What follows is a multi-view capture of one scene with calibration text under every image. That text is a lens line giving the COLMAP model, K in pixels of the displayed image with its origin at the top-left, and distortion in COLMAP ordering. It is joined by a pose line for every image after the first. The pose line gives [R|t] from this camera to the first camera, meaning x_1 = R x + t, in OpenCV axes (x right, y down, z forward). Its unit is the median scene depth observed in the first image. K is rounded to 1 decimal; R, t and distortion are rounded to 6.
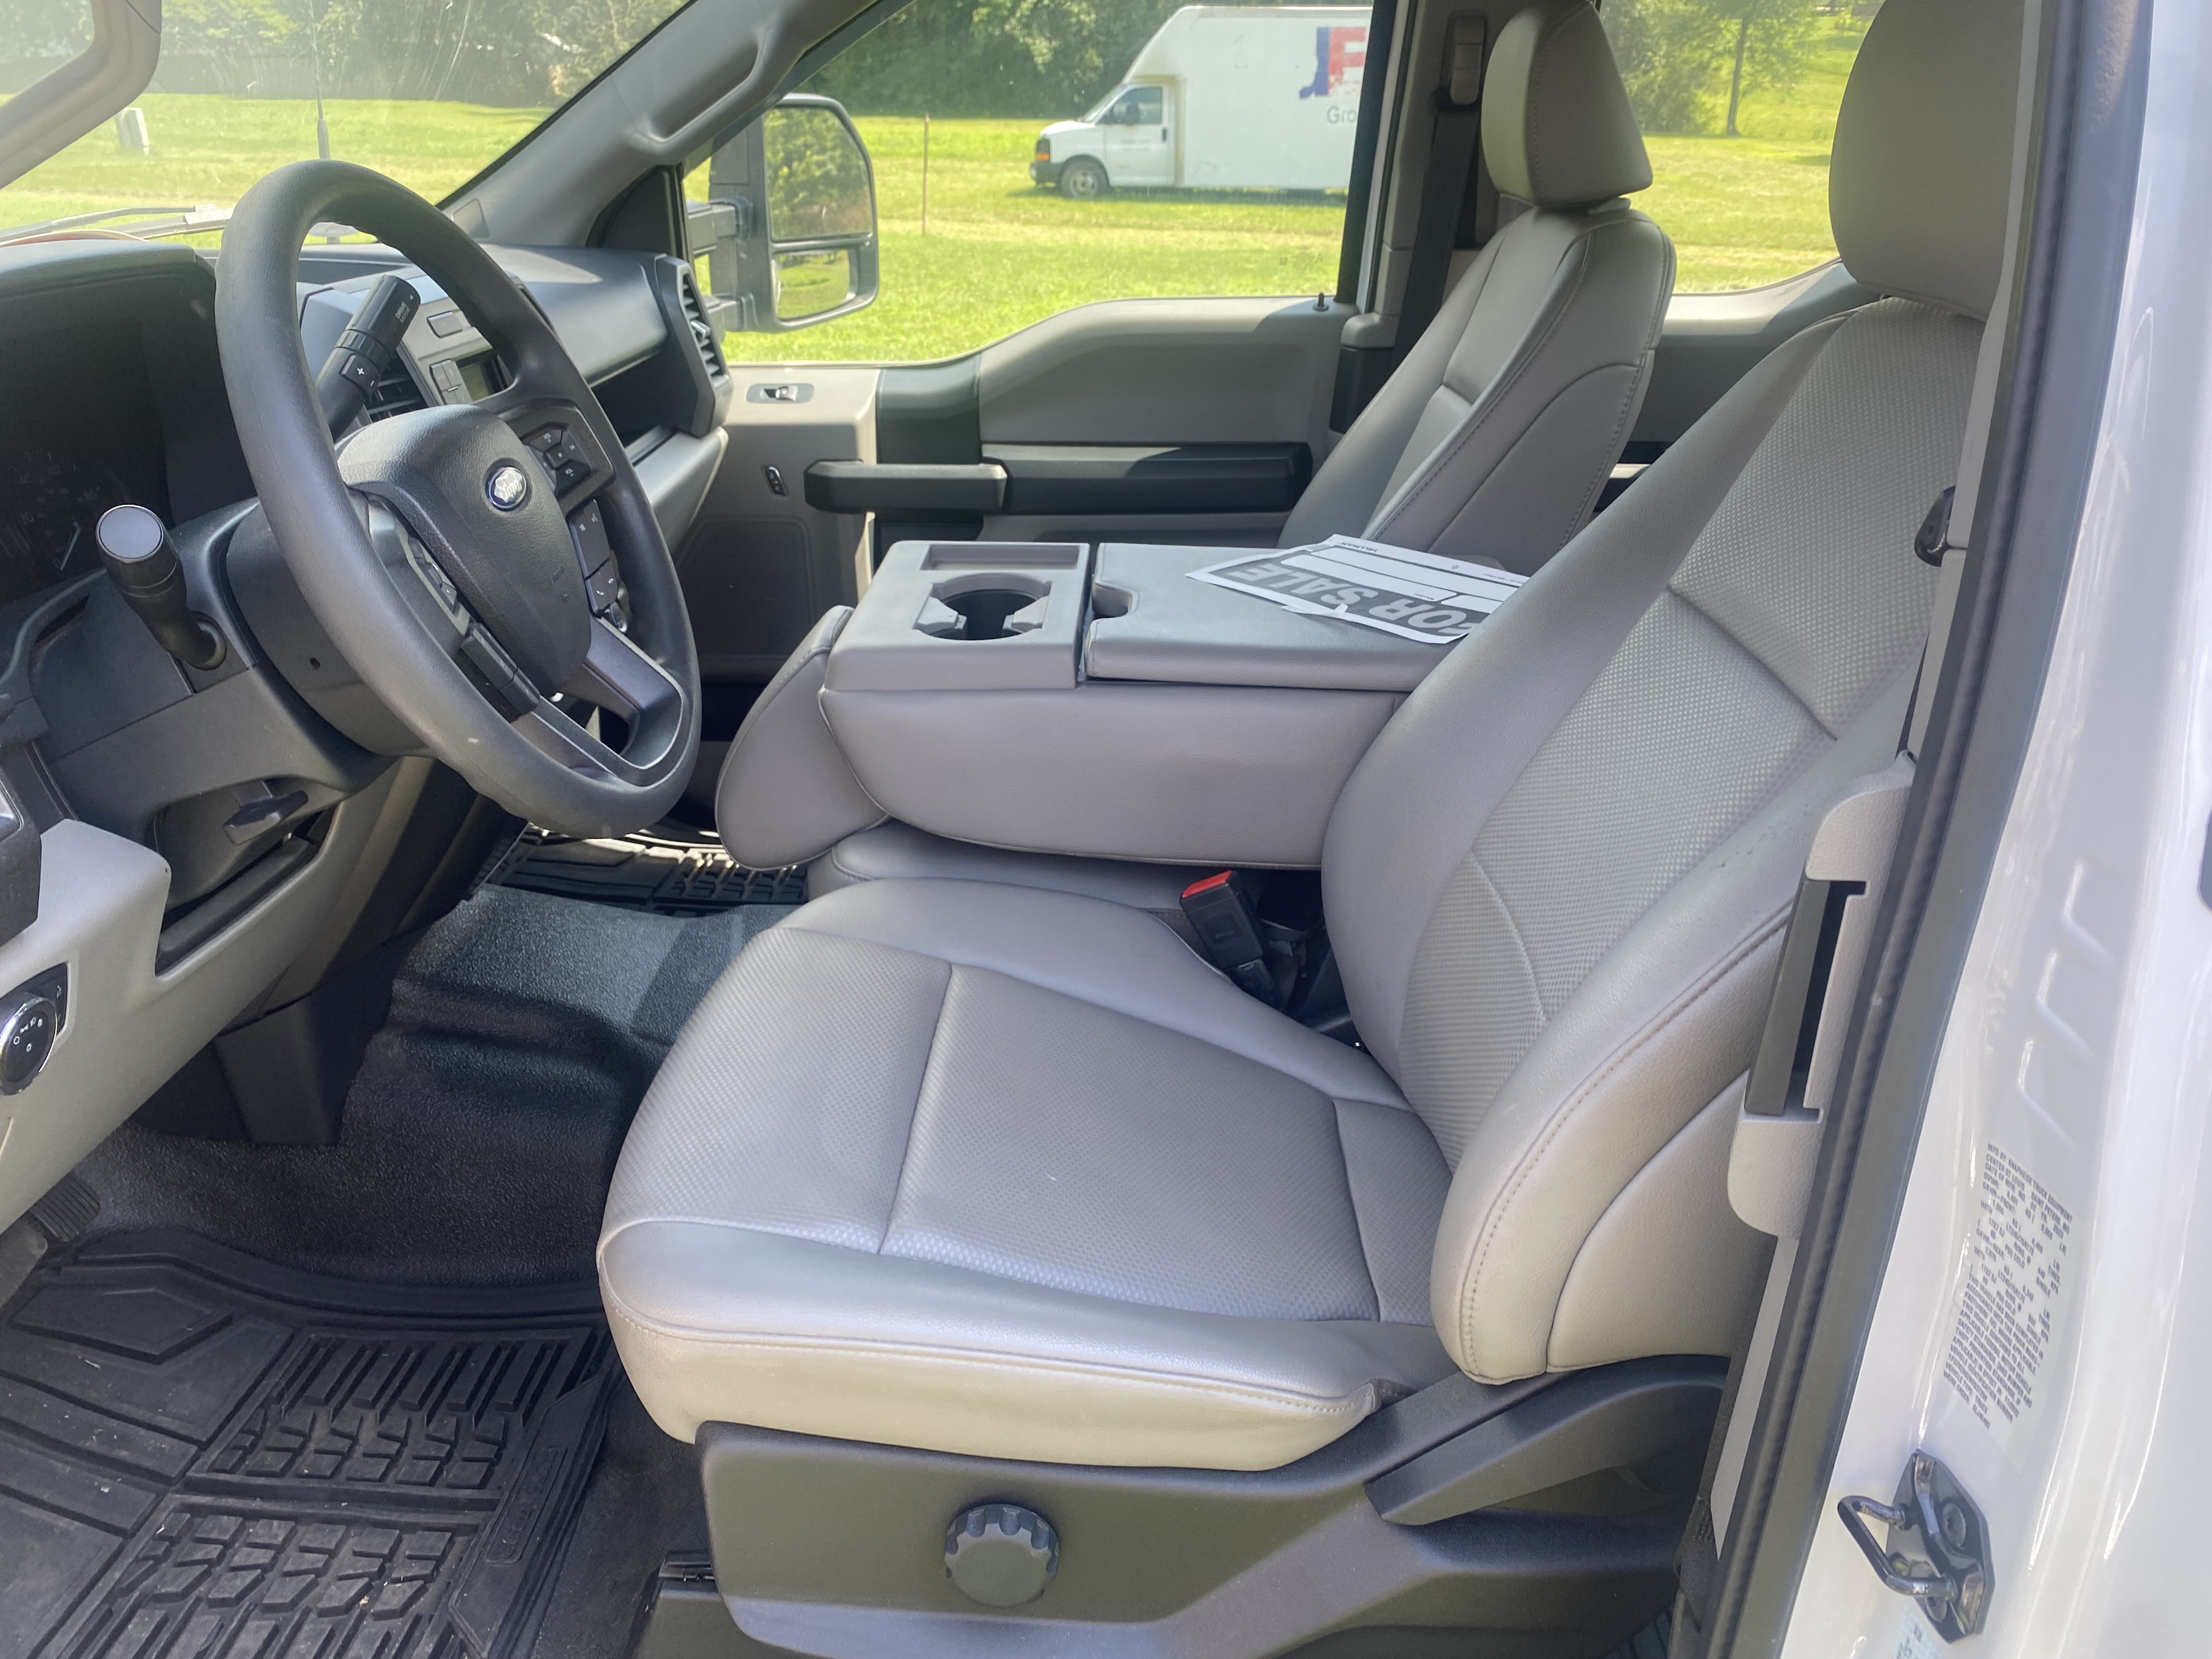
lens RADIAL K [[1681.0, 0, 1106.0], [0, 1681.0, 829.5], [0, 0, 1]] dist [0.004416, 0.000234]
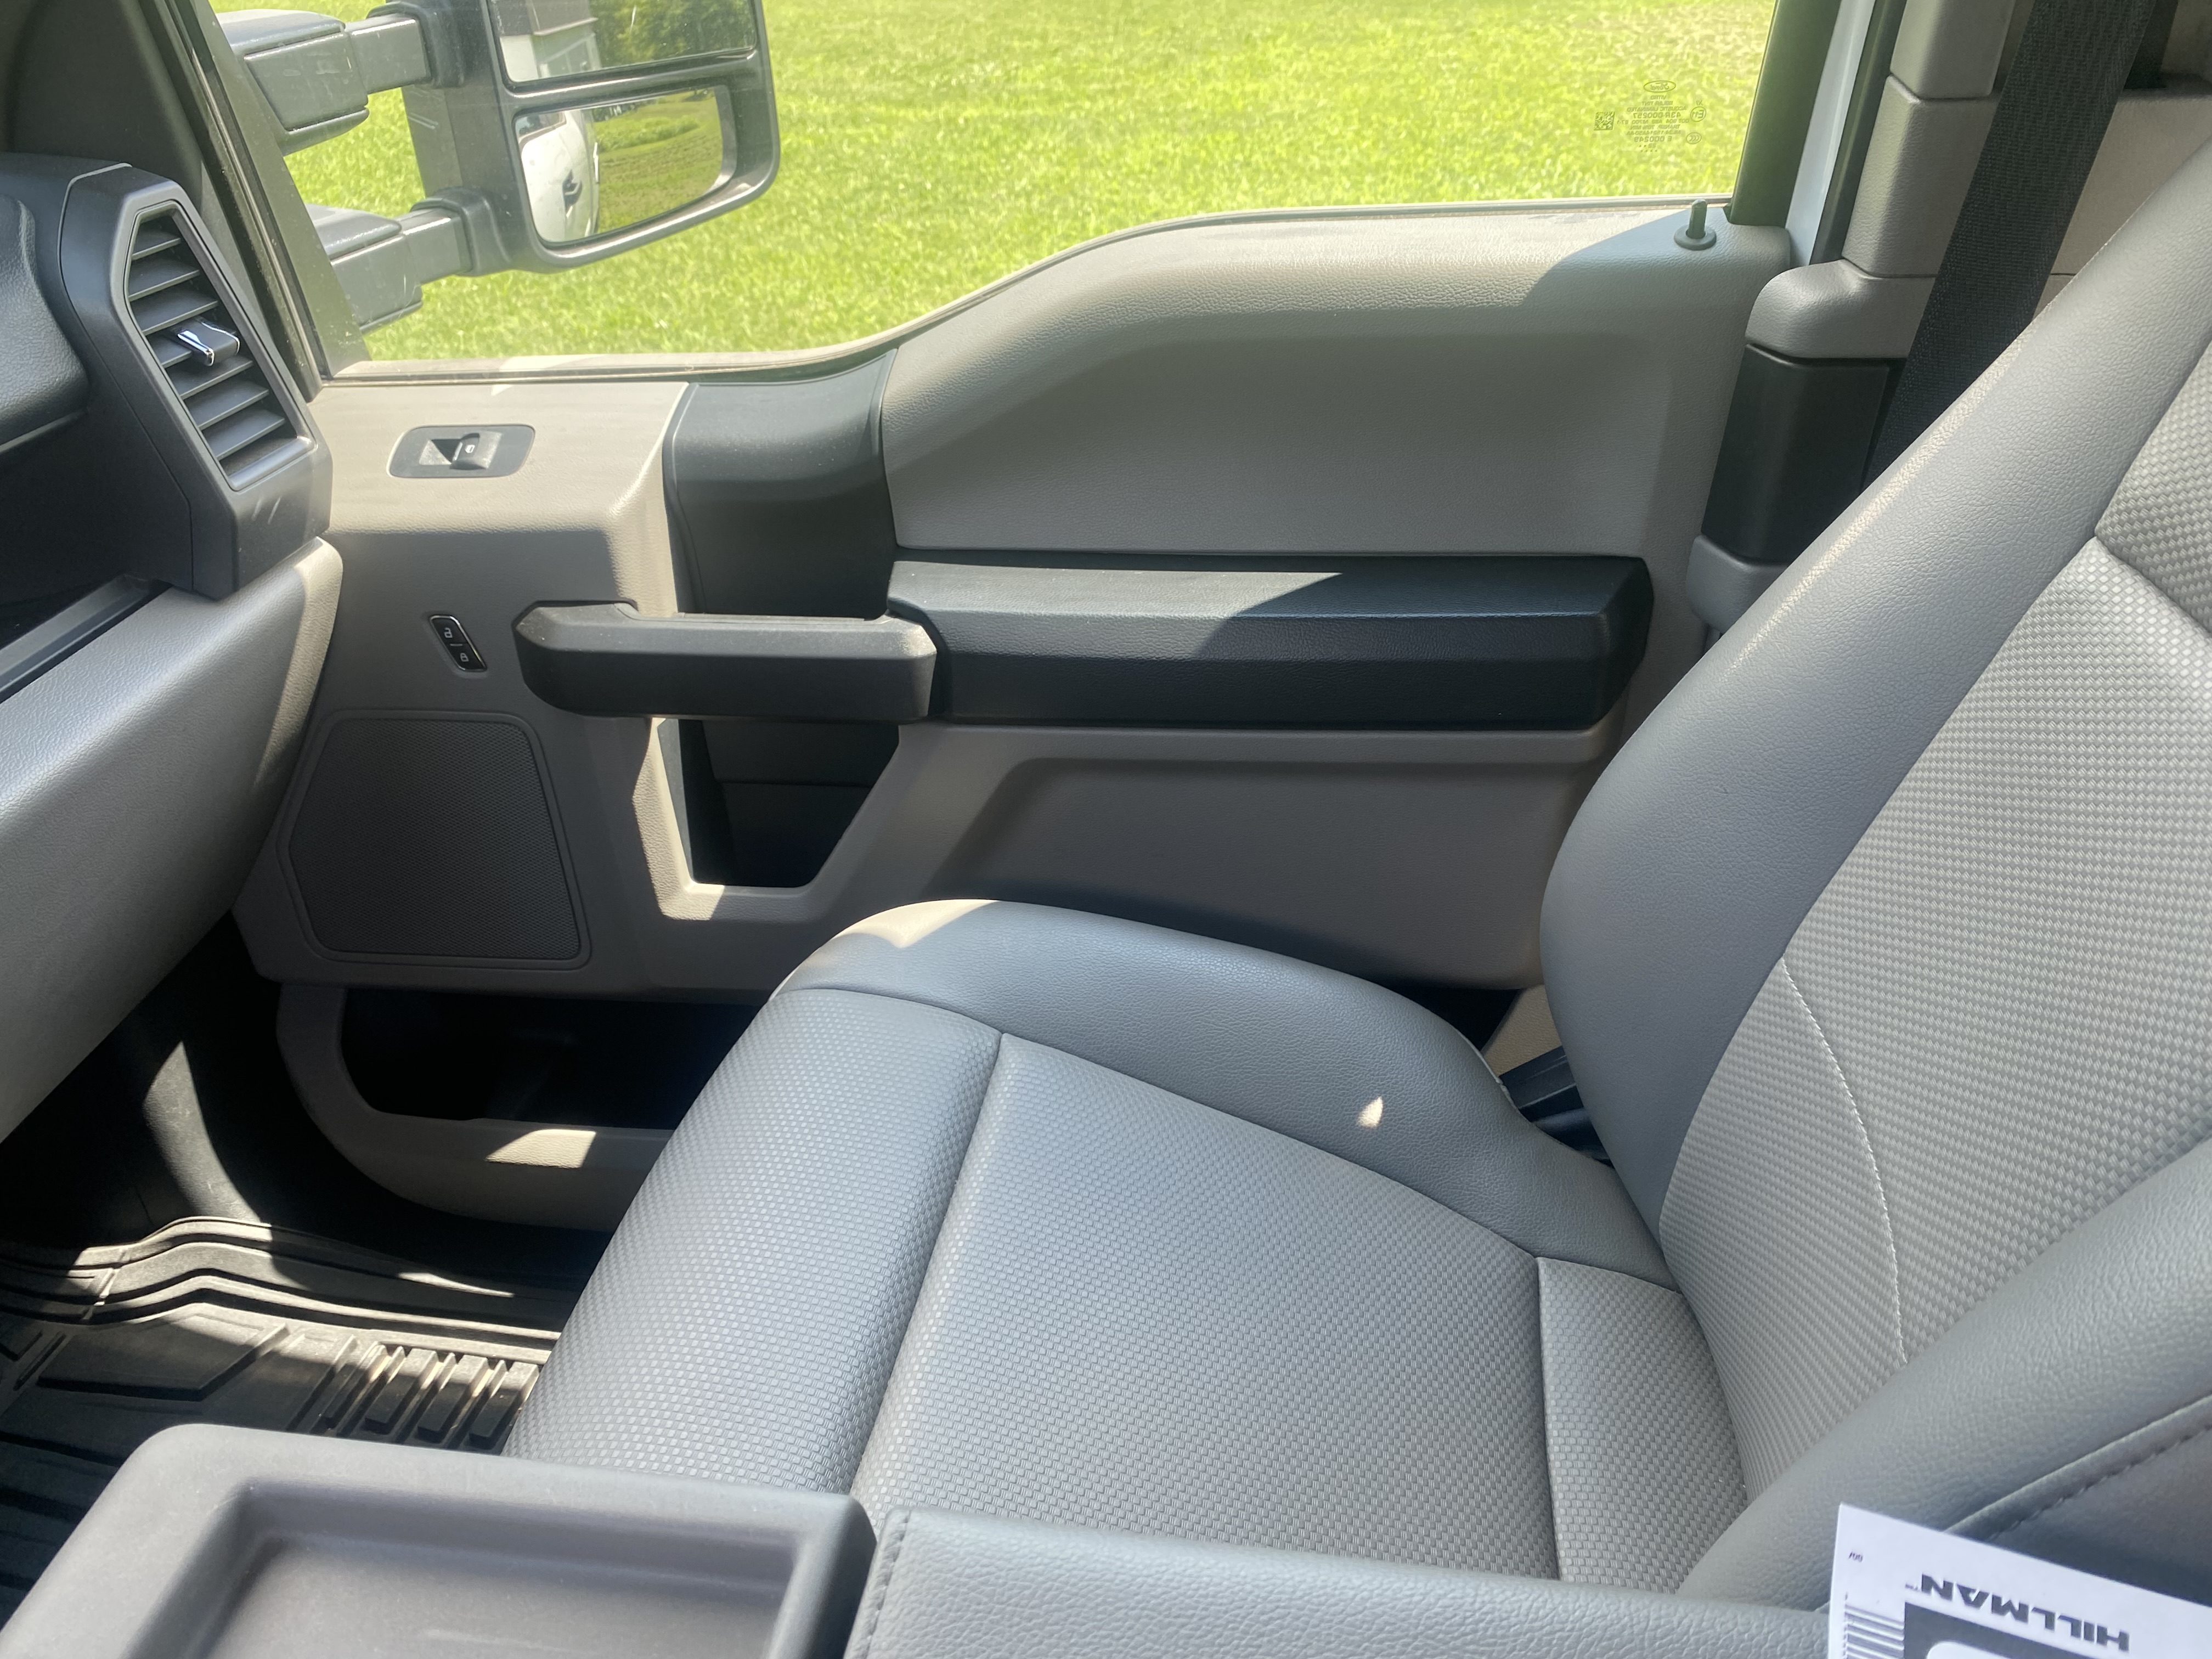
lens RADIAL K [[1747.5, 0, 1106.0], [0, 1747.5, 829.5], [0, 0, 1]] dist [-0.011798, 0.000082]
pose [[0.991957, 0.019396, -0.125079, 0.041673], [-0.004126, 0.992619, 0.121203, -0.215327], [0.126506, -0.119713, 0.984716, 0.542704]]
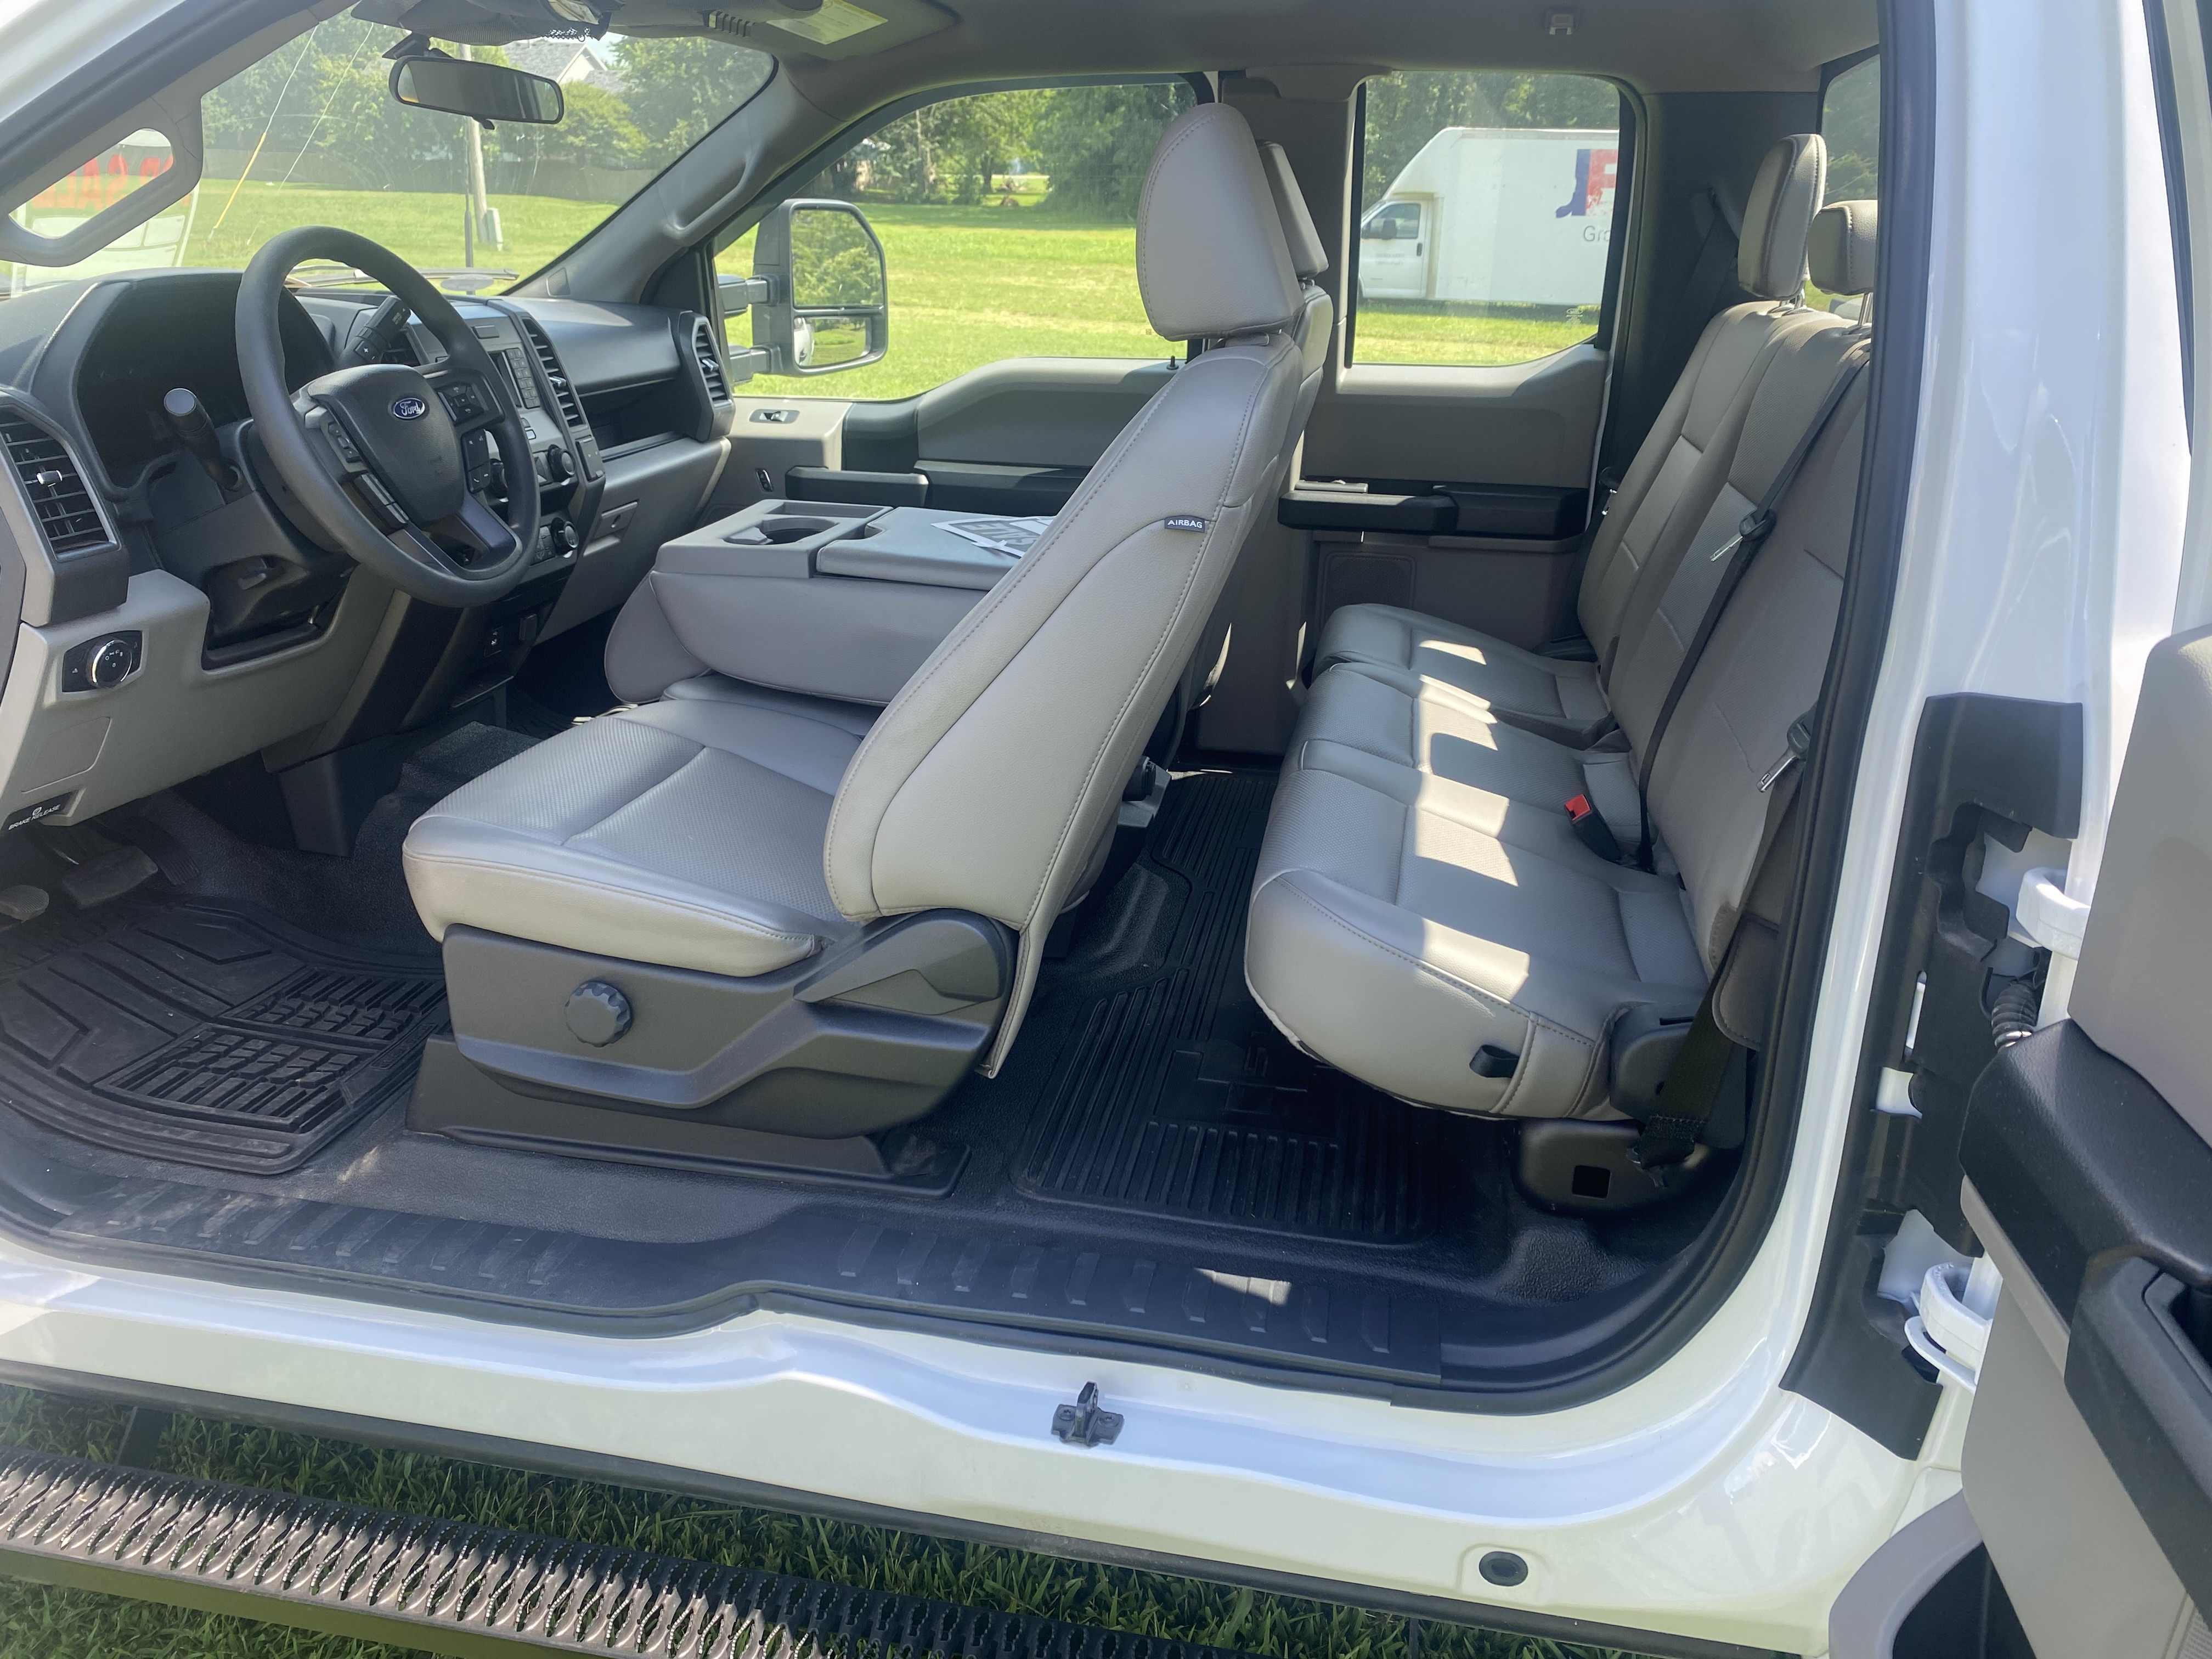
lens RADIAL K [[1663.5, 0, 1077.2], [0, 1663.5, 819.2], [0, 0, 1]] dist [0.004502, -0.002108]
pose [[0.985454, 0.074952, -0.152520, 0.274028], [-0.083913, 0.995053, -0.053185, 0.113072], [0.147779, 0.065210, 0.986868, -0.261178]]
